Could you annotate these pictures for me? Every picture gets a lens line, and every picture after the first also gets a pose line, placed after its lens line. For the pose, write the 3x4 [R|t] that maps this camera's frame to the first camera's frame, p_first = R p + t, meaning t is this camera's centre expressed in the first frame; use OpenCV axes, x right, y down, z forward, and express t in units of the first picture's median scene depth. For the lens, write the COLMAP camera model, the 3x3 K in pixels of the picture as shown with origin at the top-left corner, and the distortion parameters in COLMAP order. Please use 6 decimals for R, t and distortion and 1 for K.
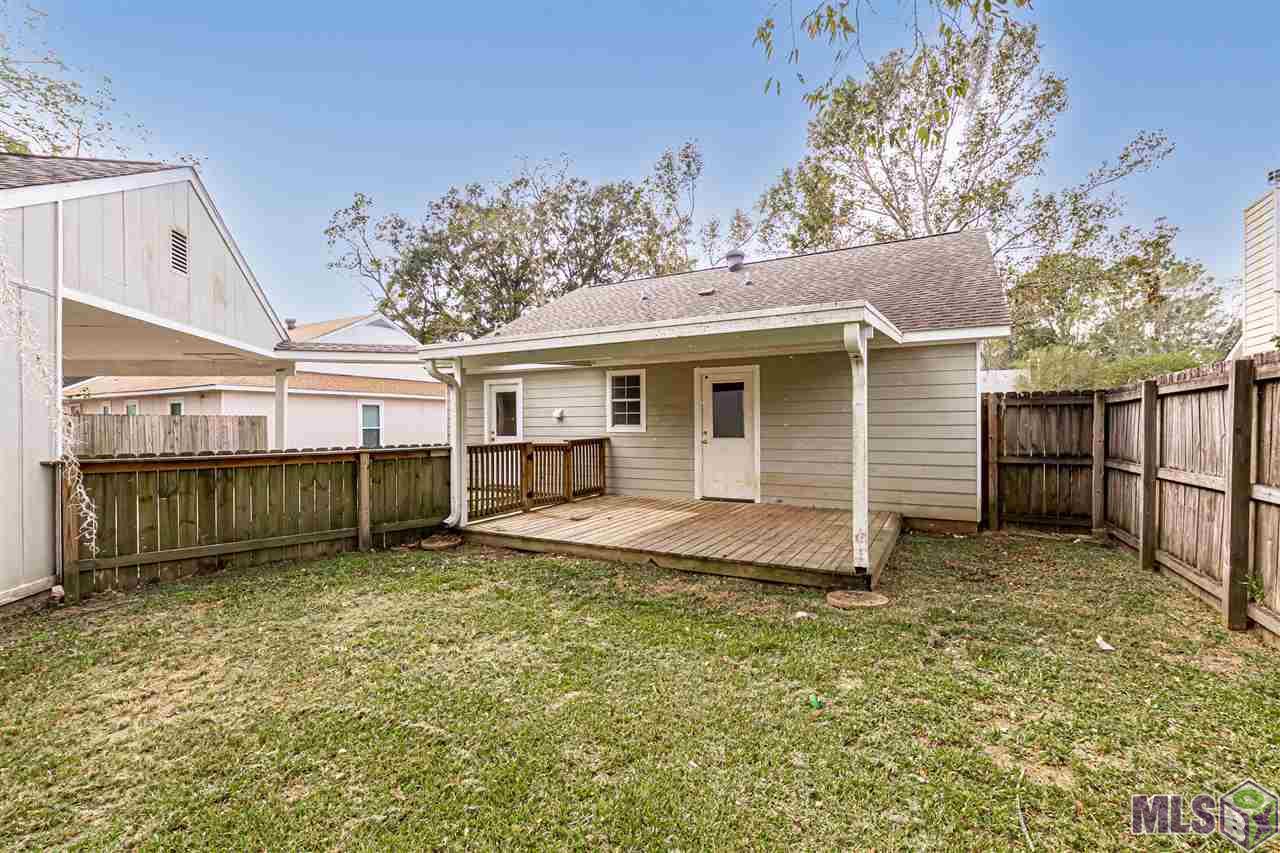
lens RADIAL K [[631.6, 0, 640.0], [0, 631.6, 426.5], [0, 0, 1]] dist [-0.001152, -0.000643]
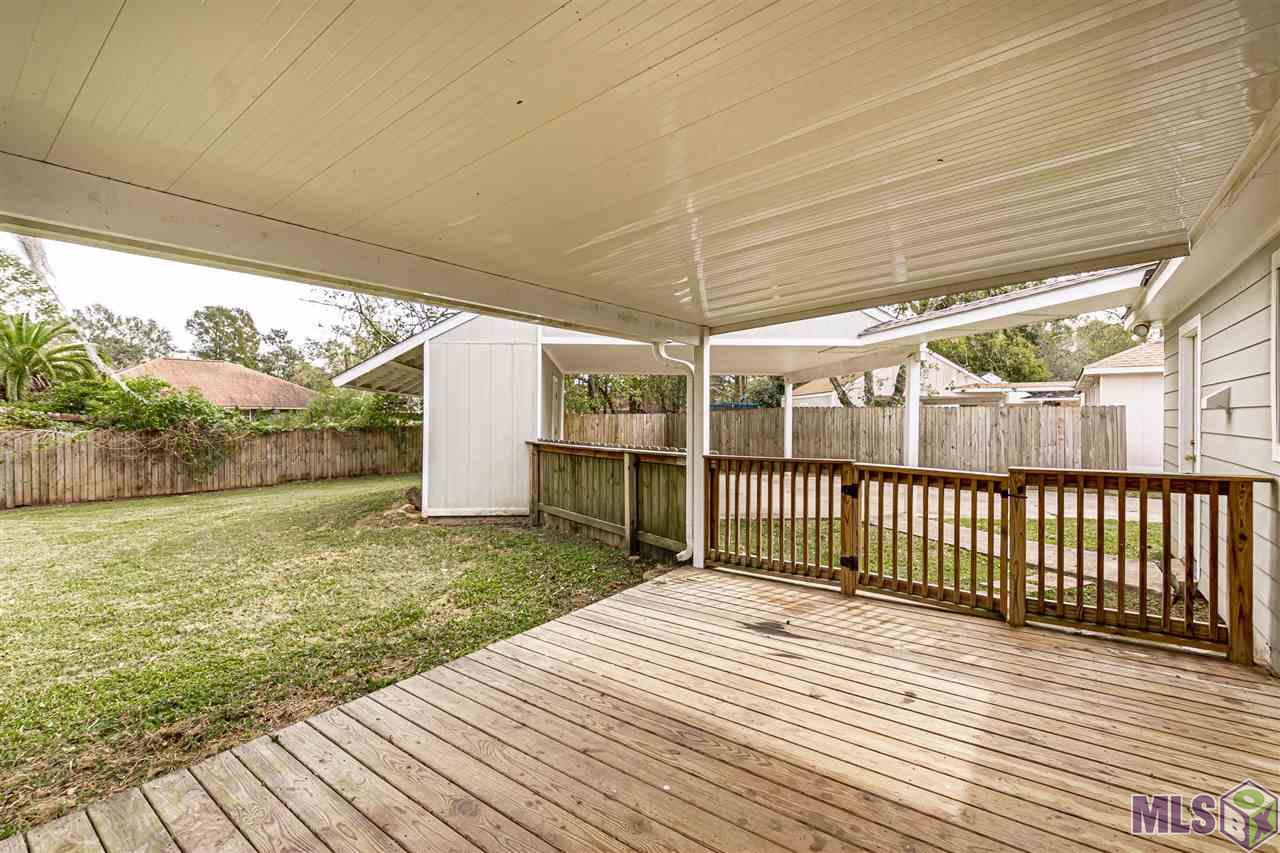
lens RADIAL K [[631.6, 0, 640.0], [0, 631.6, 426.5], [0, 0, 1]] dist [-0.001152, -0.000643]
pose [[-0.231129, 0.024765, -0.972608, 0.302567], [-0.003301, 0.999650, 0.026238, -0.013387], [0.972917, 0.009275, -0.230967, 0.786359]]
